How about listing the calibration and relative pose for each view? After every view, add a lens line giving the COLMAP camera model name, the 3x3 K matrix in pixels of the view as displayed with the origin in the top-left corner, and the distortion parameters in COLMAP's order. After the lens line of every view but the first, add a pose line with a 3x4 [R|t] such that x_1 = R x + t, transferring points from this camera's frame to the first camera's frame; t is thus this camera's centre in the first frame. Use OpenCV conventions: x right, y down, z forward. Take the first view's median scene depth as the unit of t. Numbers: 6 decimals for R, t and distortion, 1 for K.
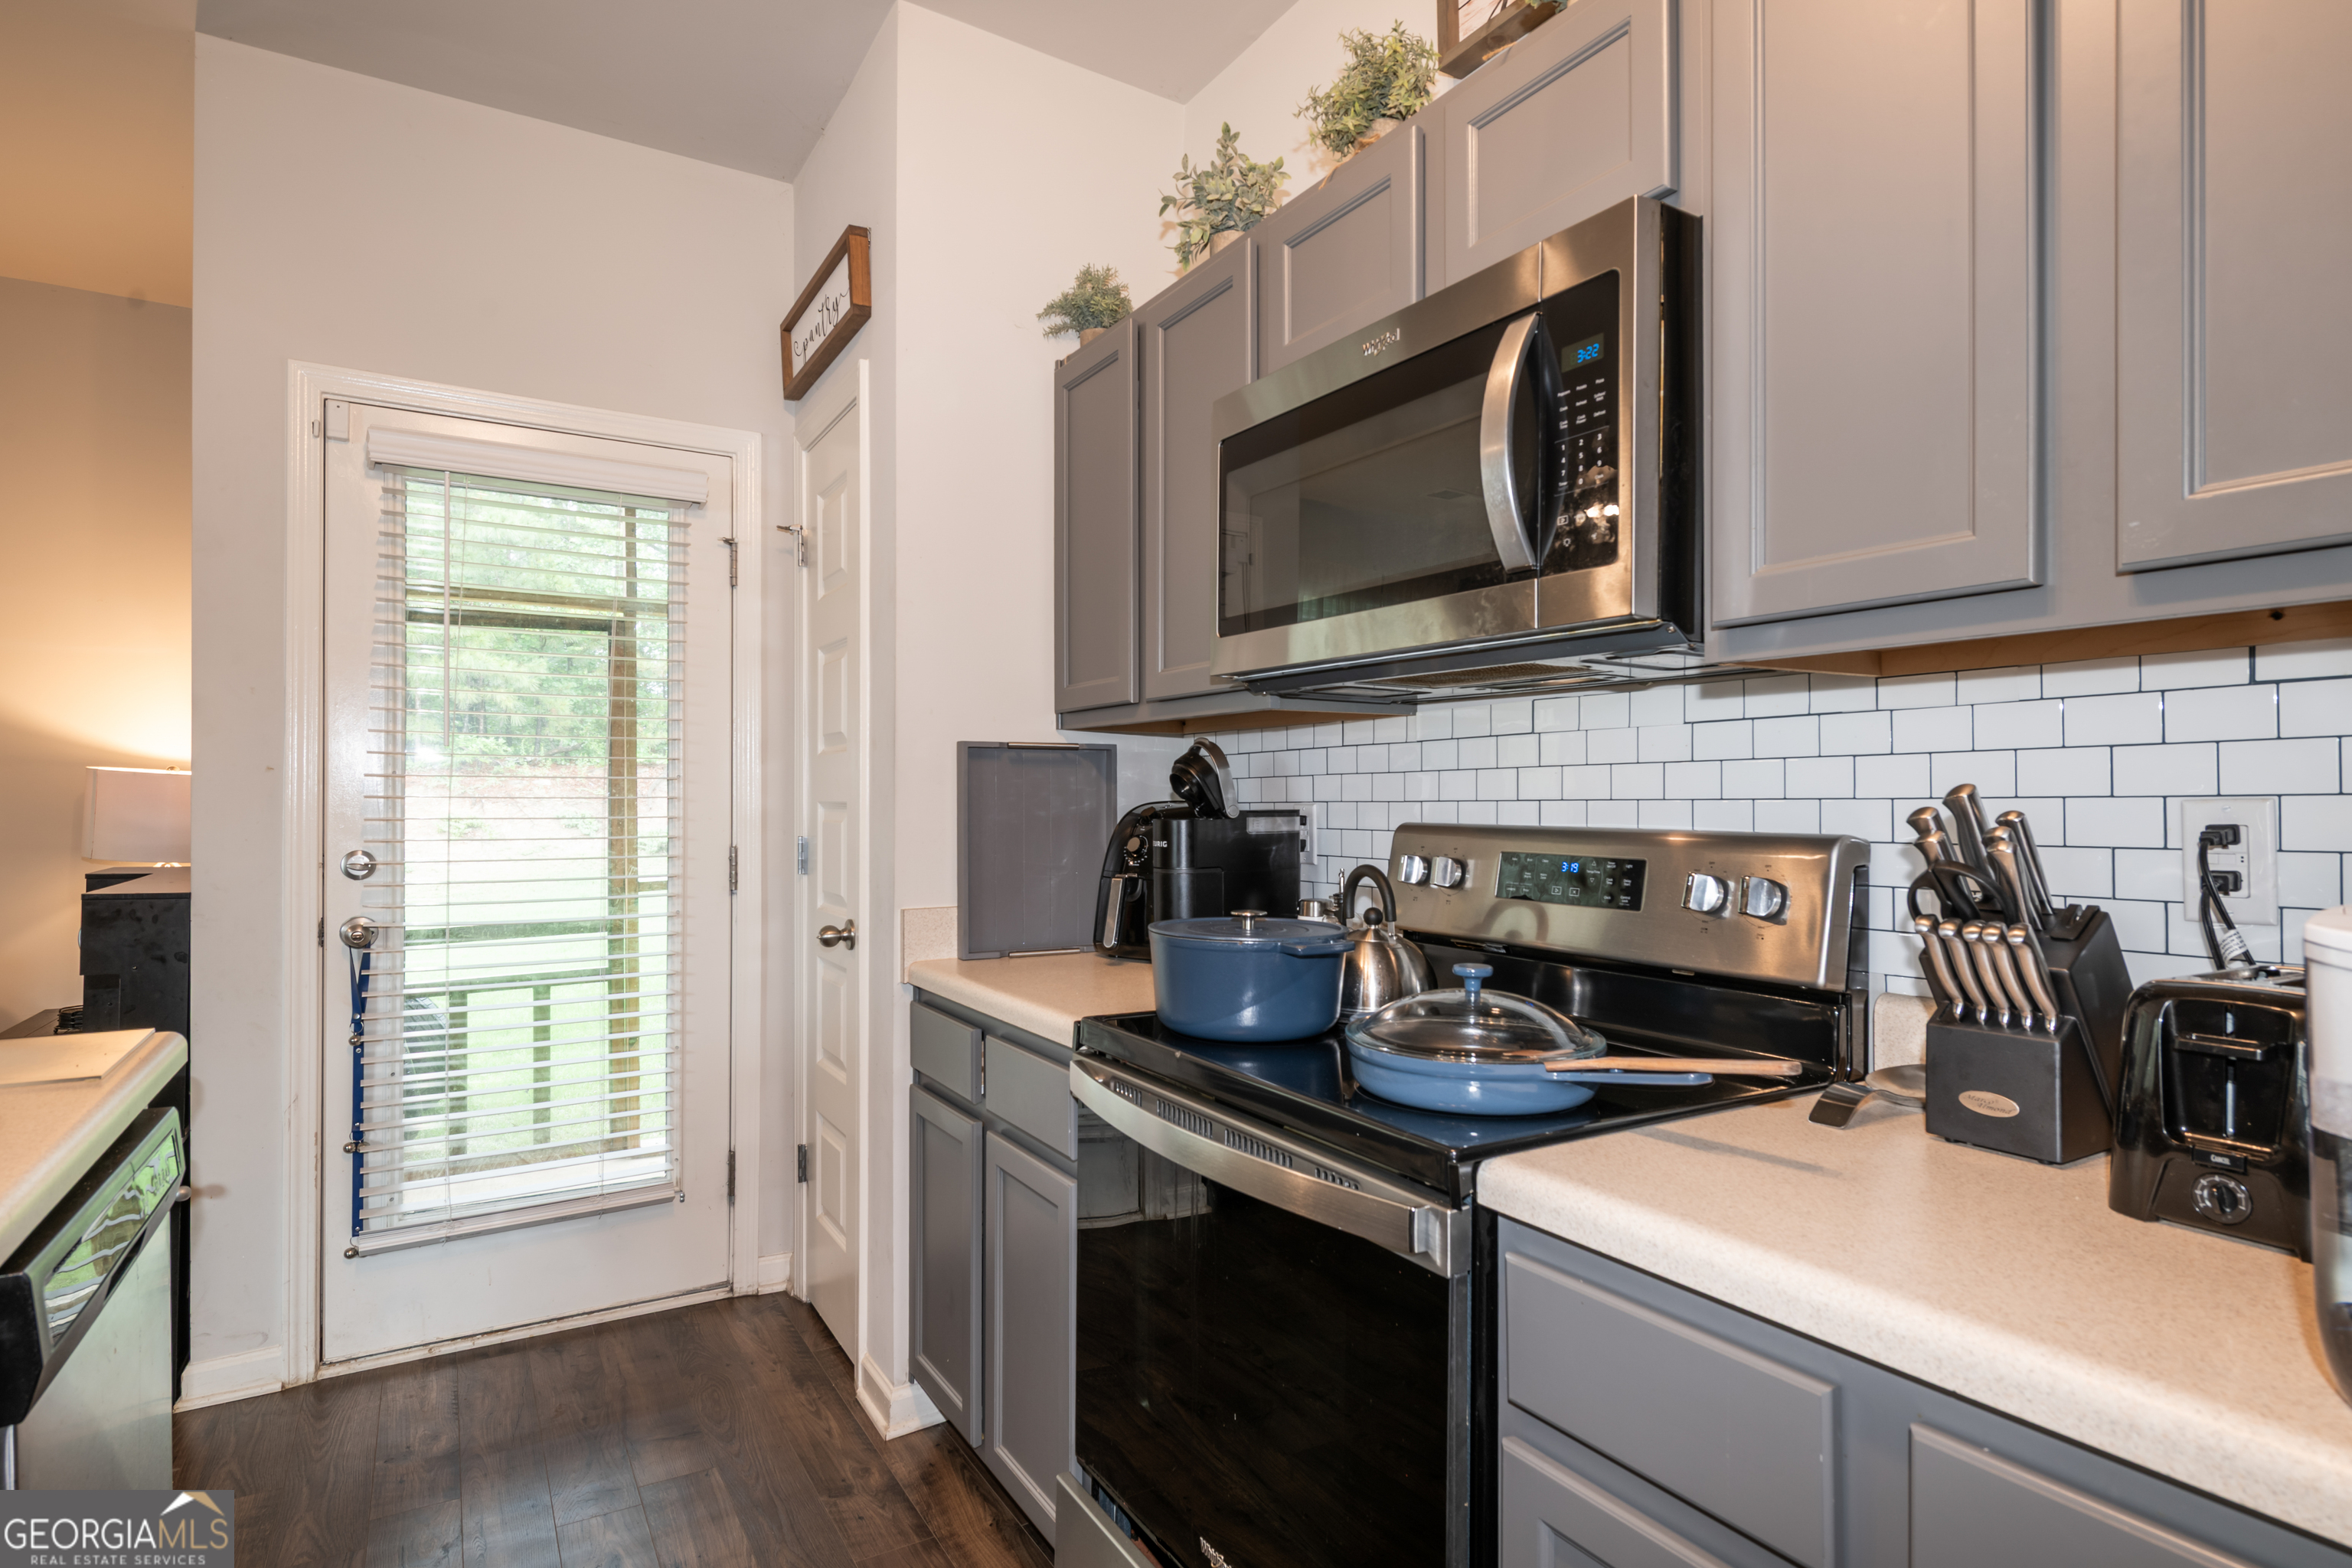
lens RADIAL K [[1226.2, 0, 1217.0], [0, 1226.2, 792.0], [0, 0, 1]] dist [-0.002815, -0.000739]
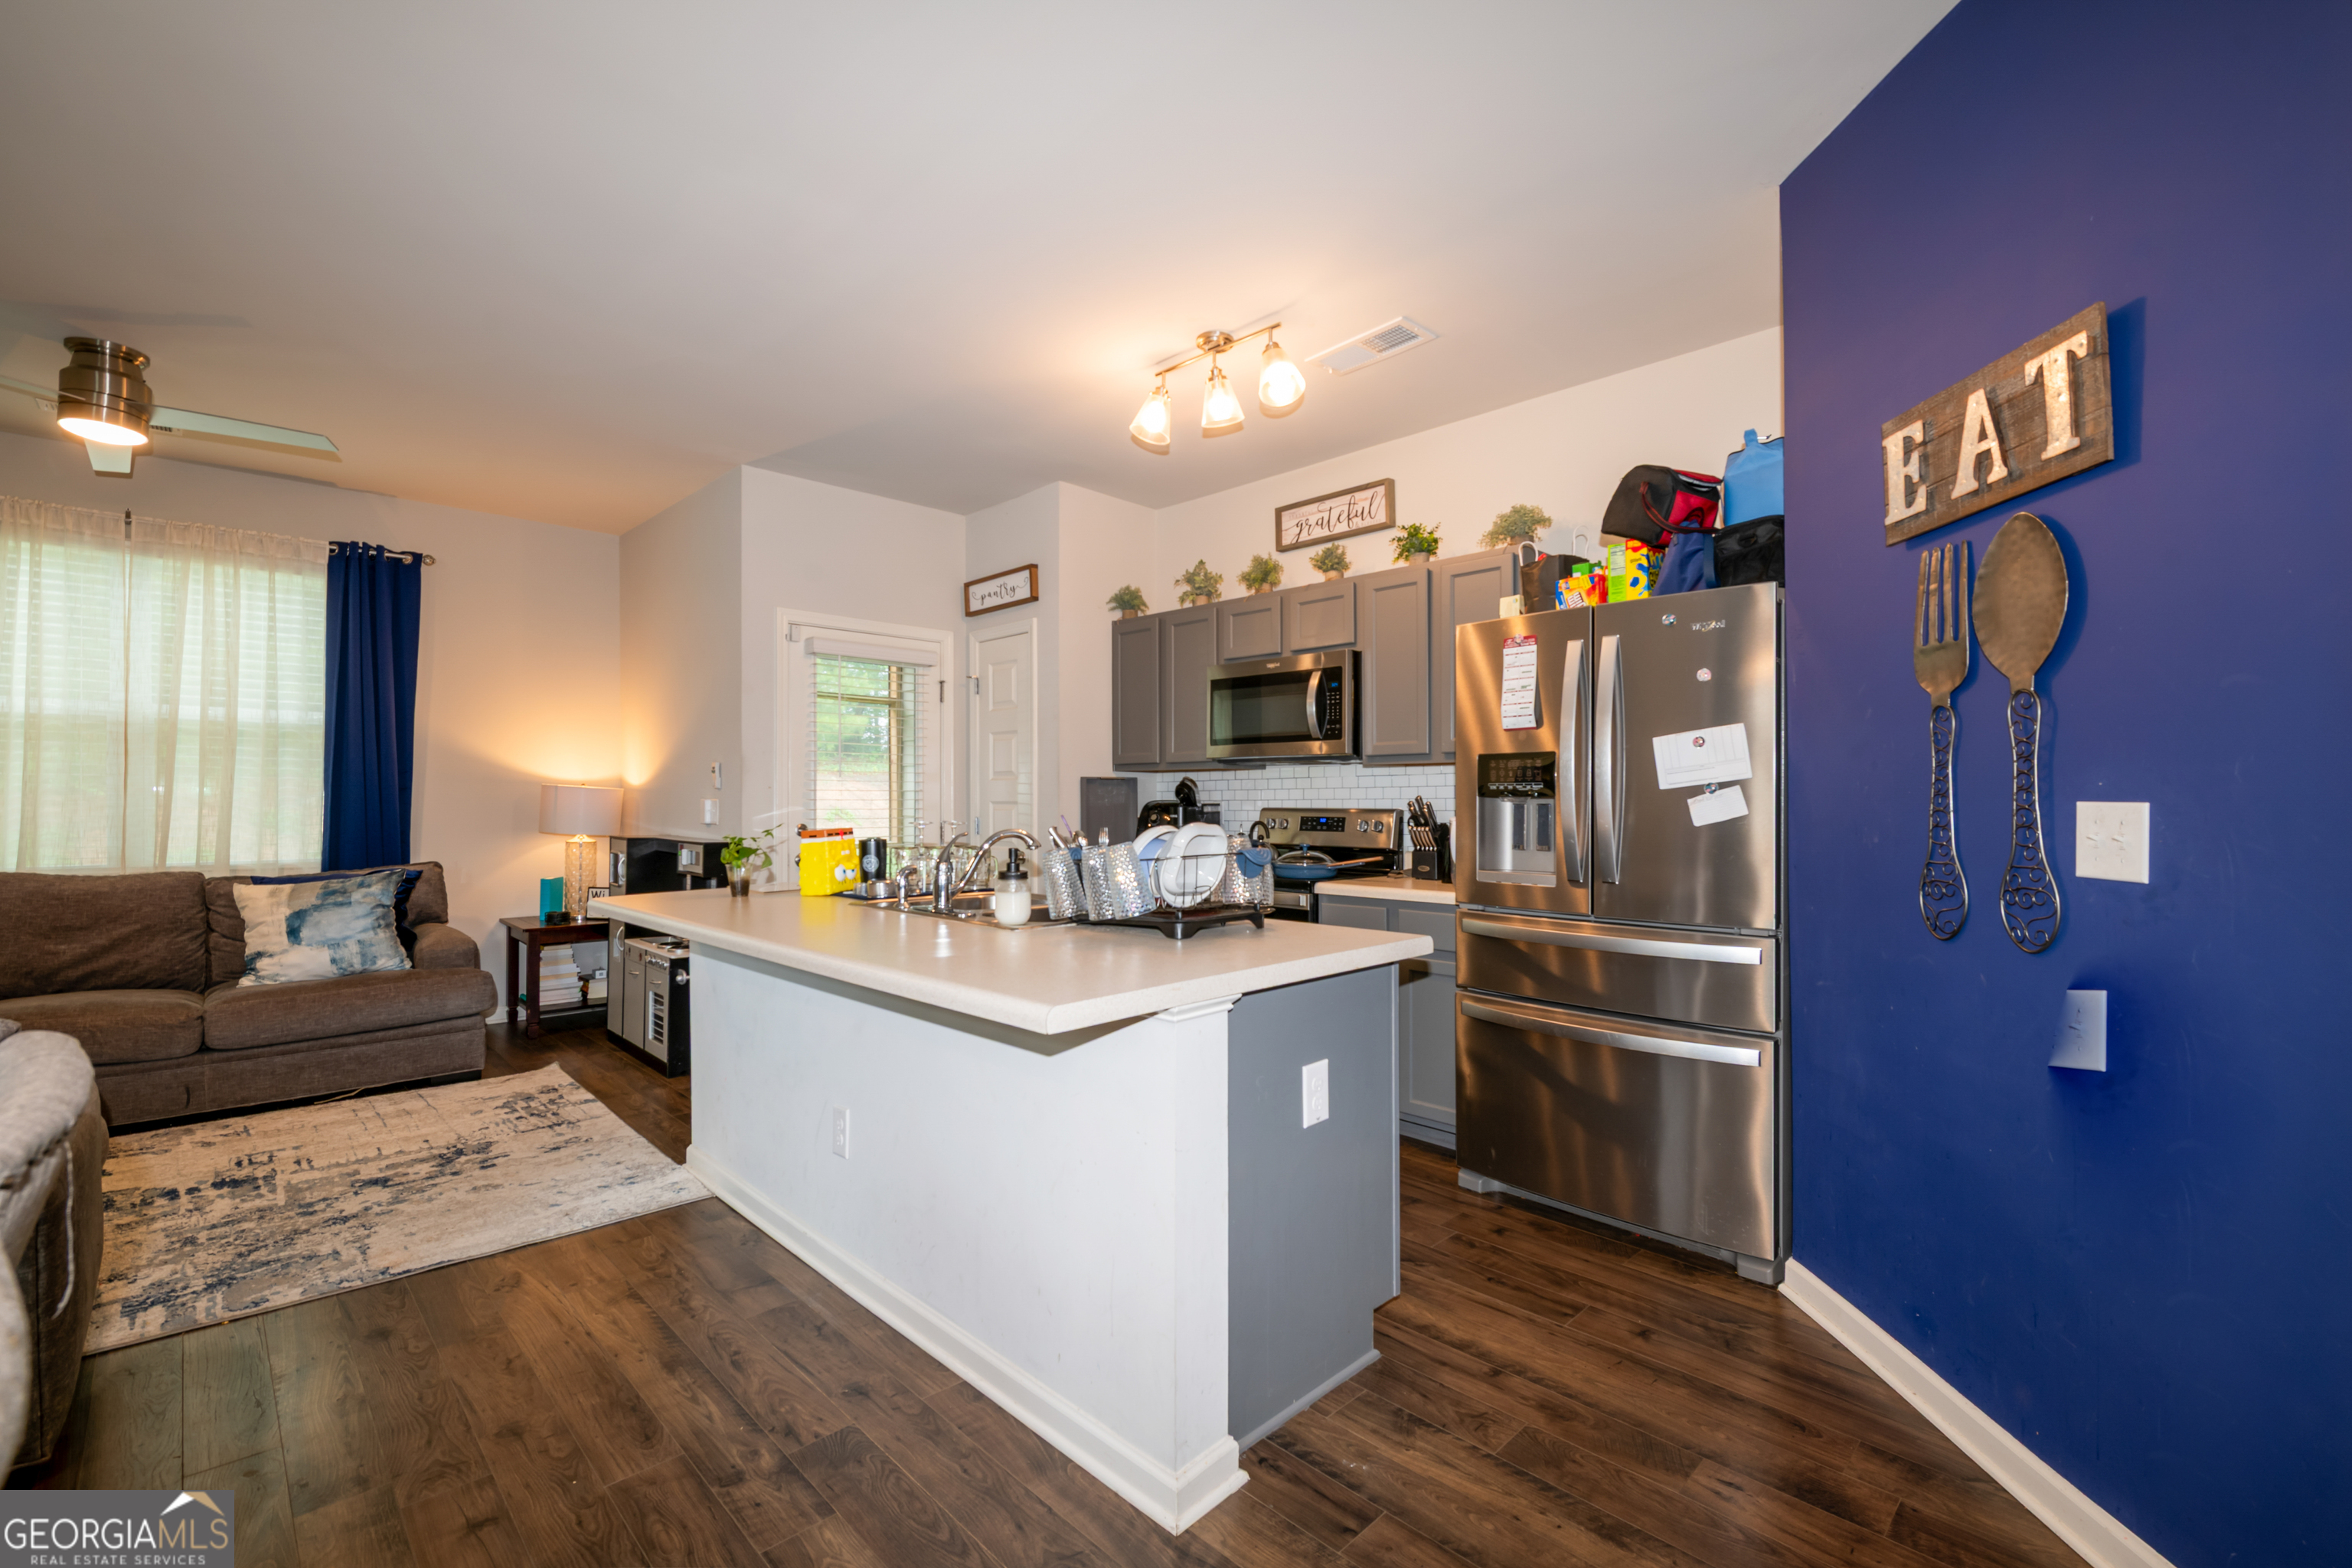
lens RADIAL K [[1015.7, 0, 1218.8], [0, 1015.7, 796.5], [0, 0, 1]] dist [-0.000099, -0.003239]
pose [[0.968787, -0.002722, 0.247879, -0.578120], [0.001793, 0.999990, 0.003973, -0.010939], [-0.247887, -0.003405, 0.968783, -1.378577]]
